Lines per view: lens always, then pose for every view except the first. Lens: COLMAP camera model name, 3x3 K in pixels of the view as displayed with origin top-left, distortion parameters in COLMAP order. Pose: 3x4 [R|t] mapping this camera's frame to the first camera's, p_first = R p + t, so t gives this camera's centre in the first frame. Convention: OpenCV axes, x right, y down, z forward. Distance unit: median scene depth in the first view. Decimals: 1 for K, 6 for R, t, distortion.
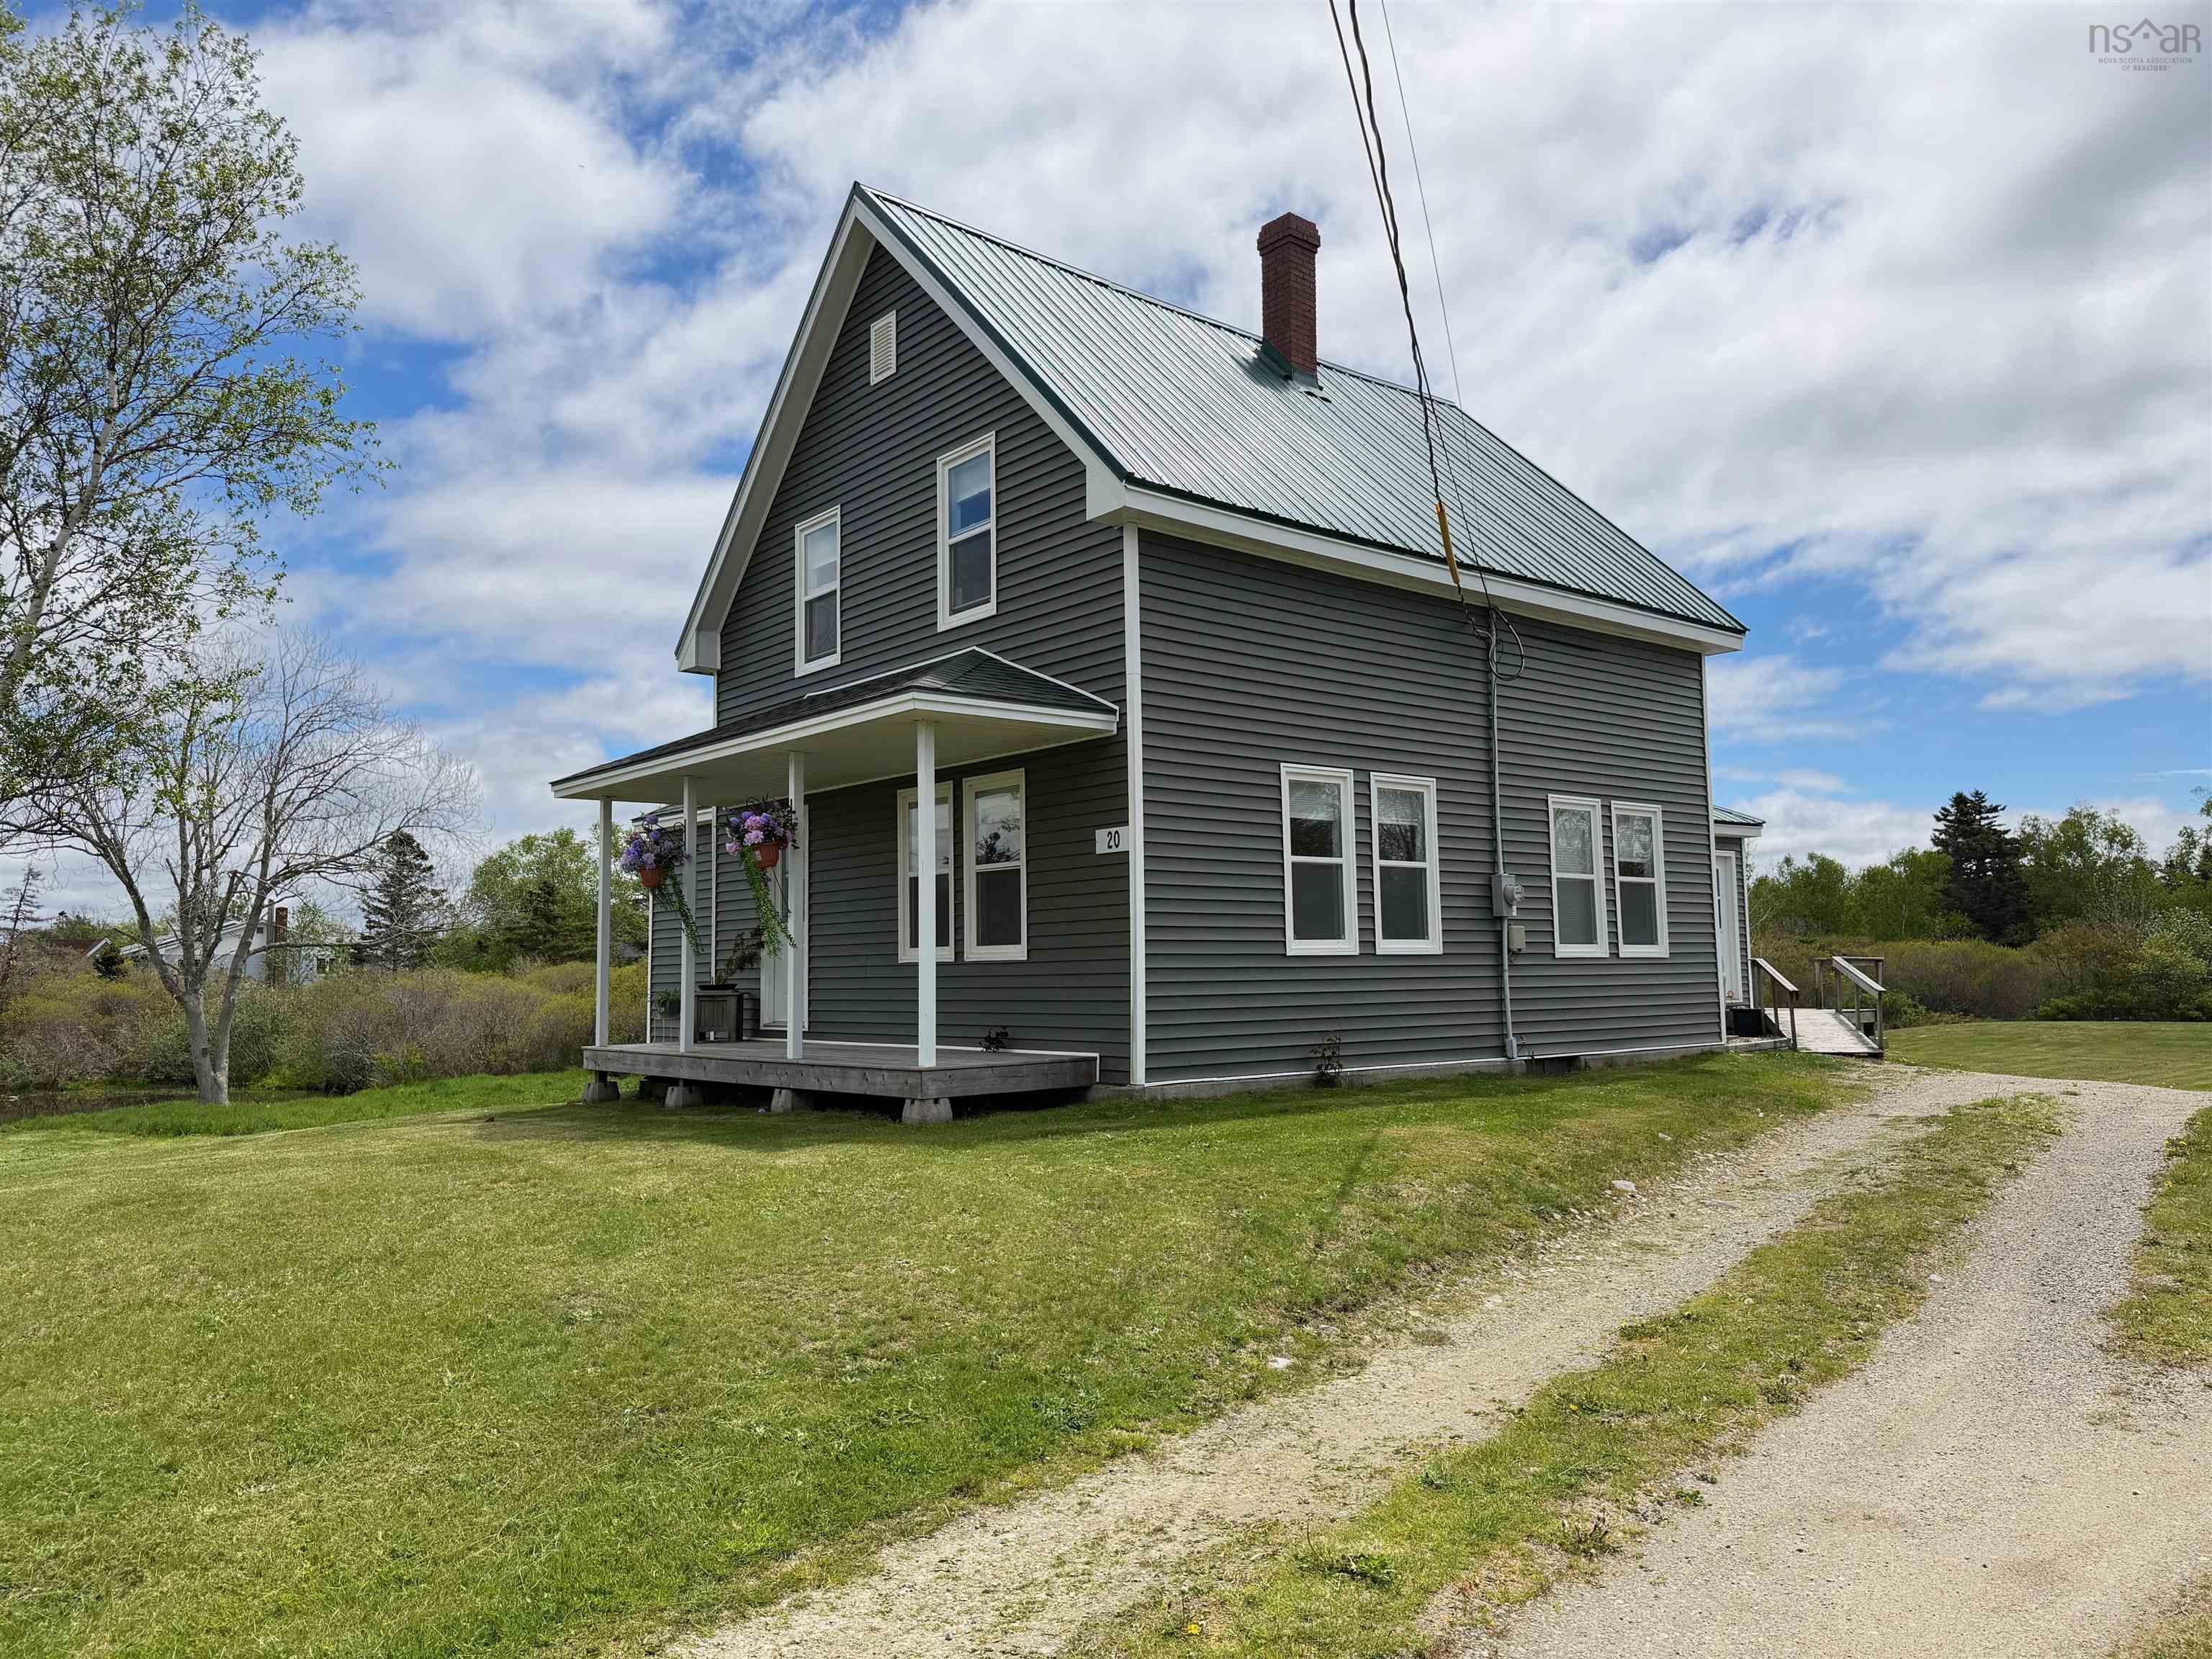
lens RADIAL K [[1556.1, 0, 1104.4], [0, 1556.1, 827.2], [0, 0, 1]] dist [0.057666, -0.062985]
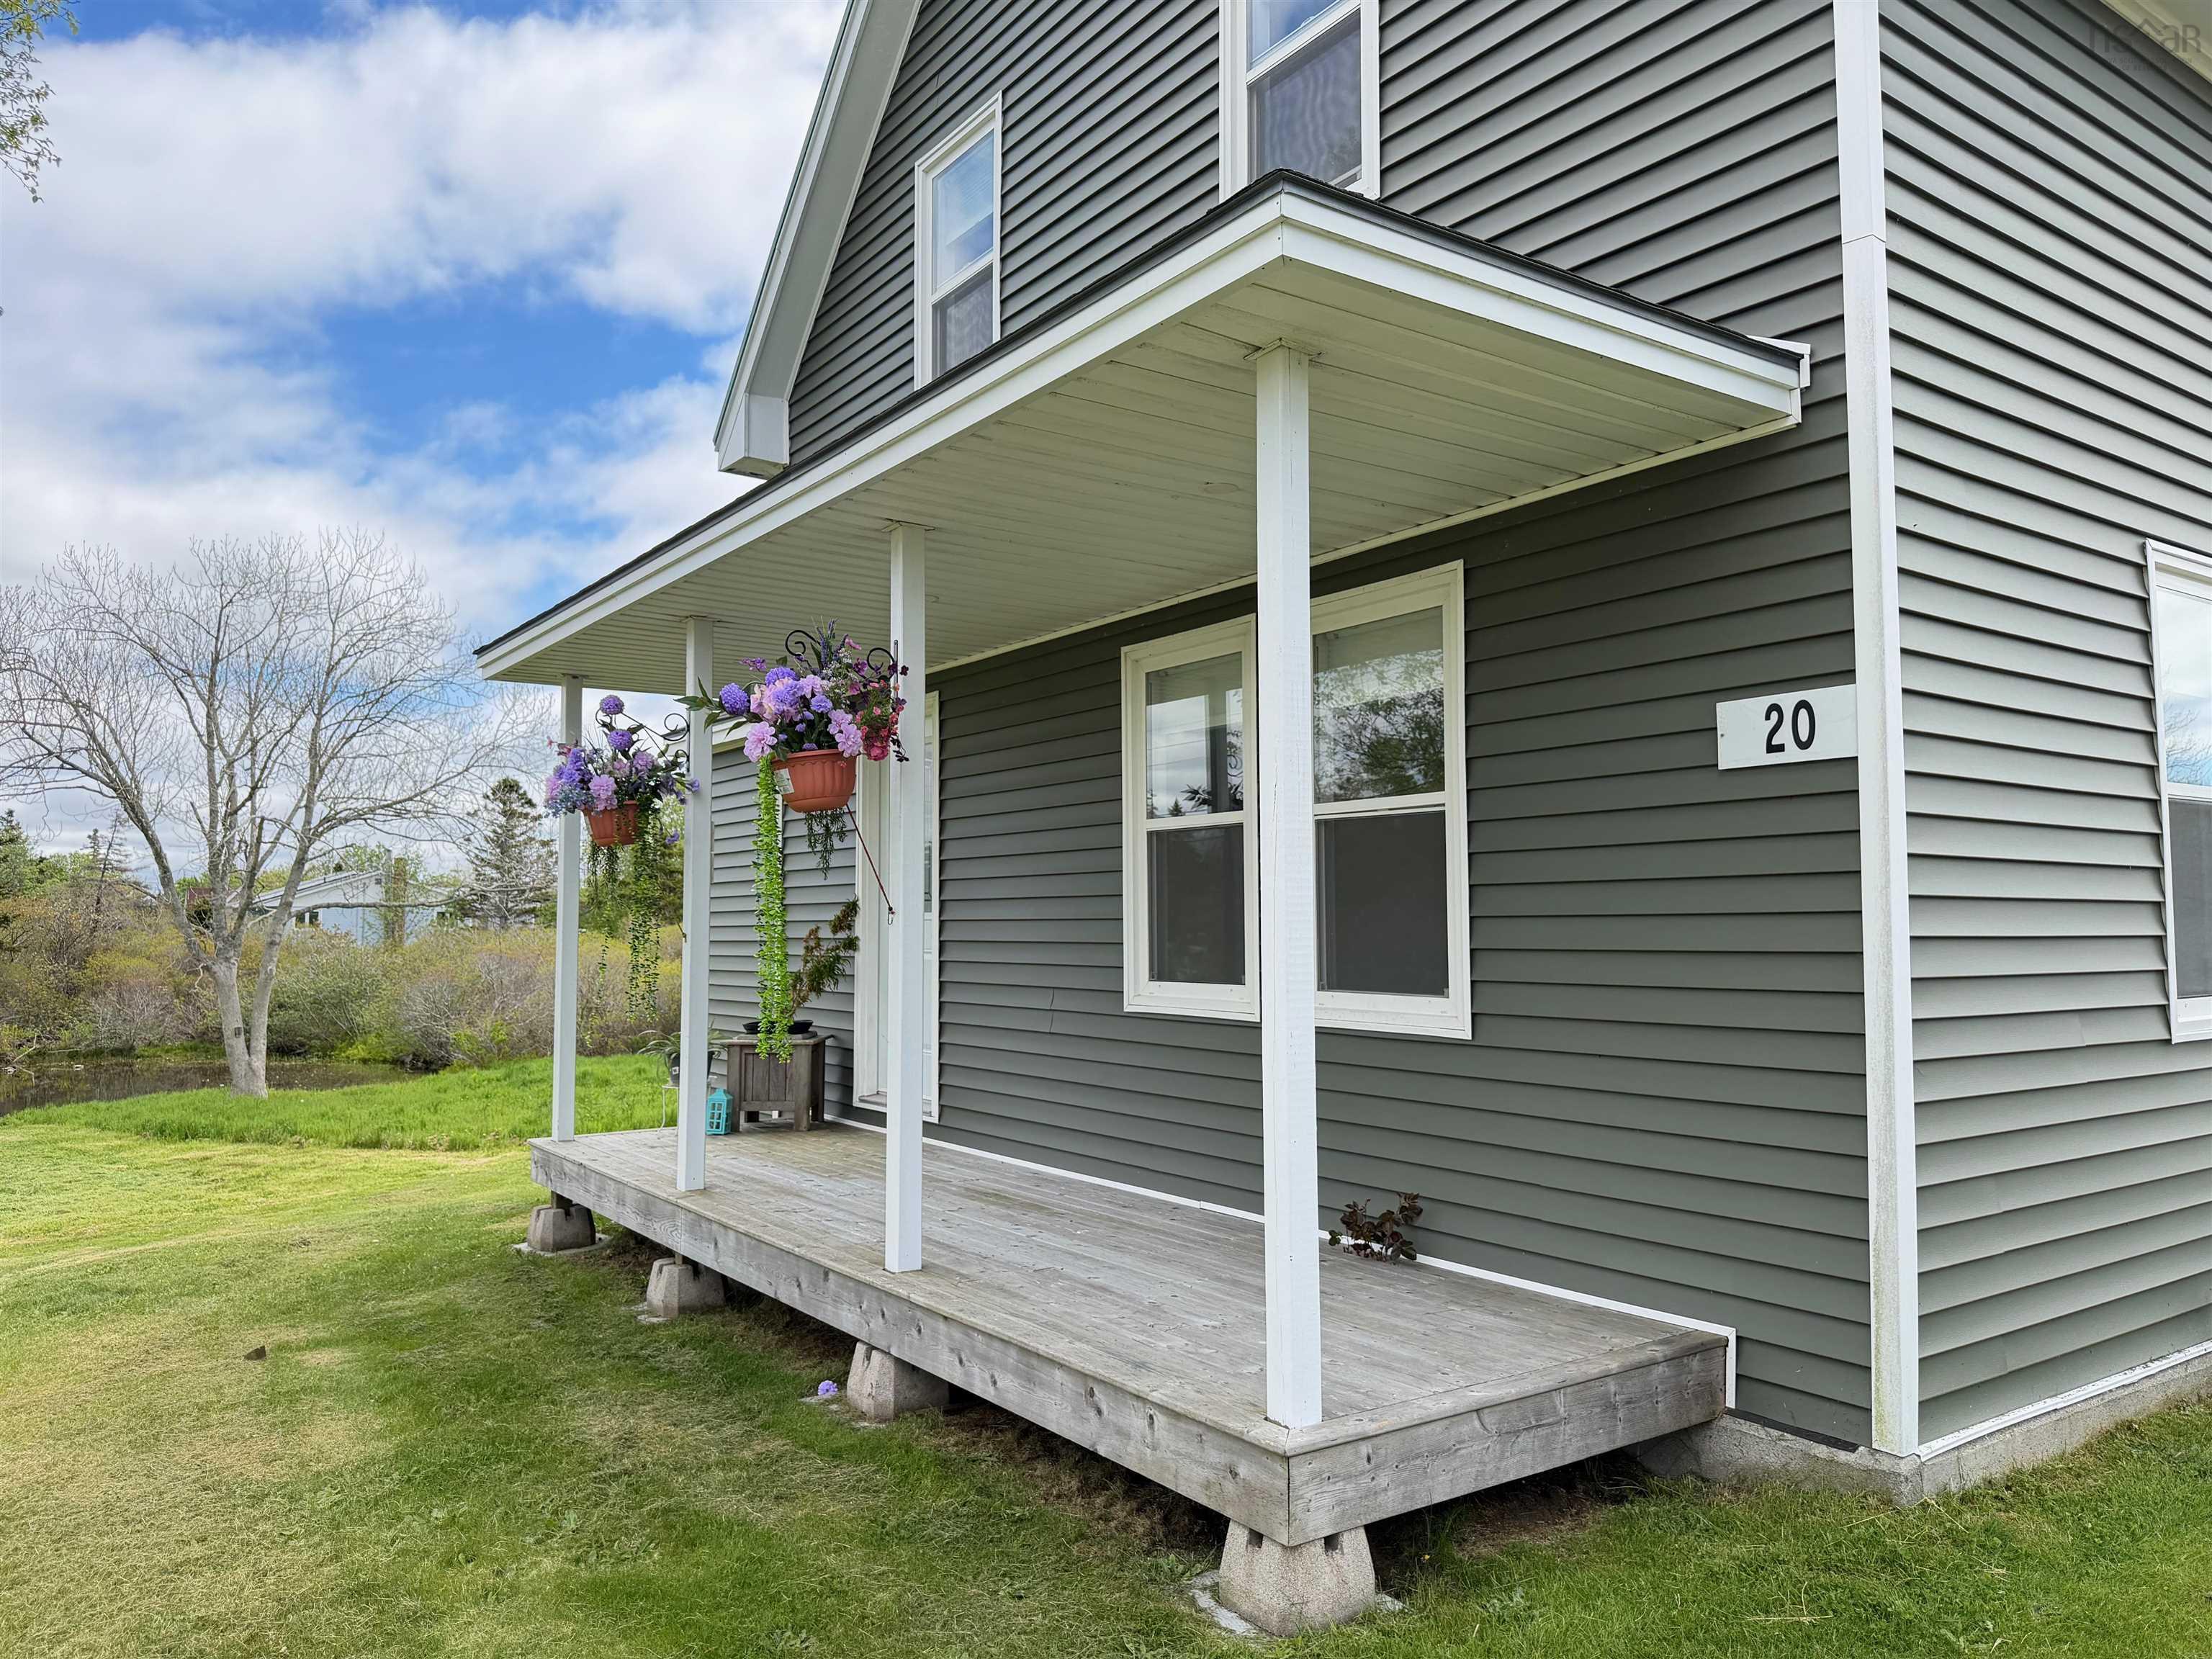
lens RADIAL K [[1556.1, 0, 1109.4], [0, 1556.1, 840.6], [0, 0, 1]] dist [0.057666, -0.062985]
pose [[0.996590, 0.006443, -0.082256, -0.090556], [-0.003303, 0.999263, 0.038250, 0.015853], [0.082442, -0.037848, 0.995877, 0.488317]]
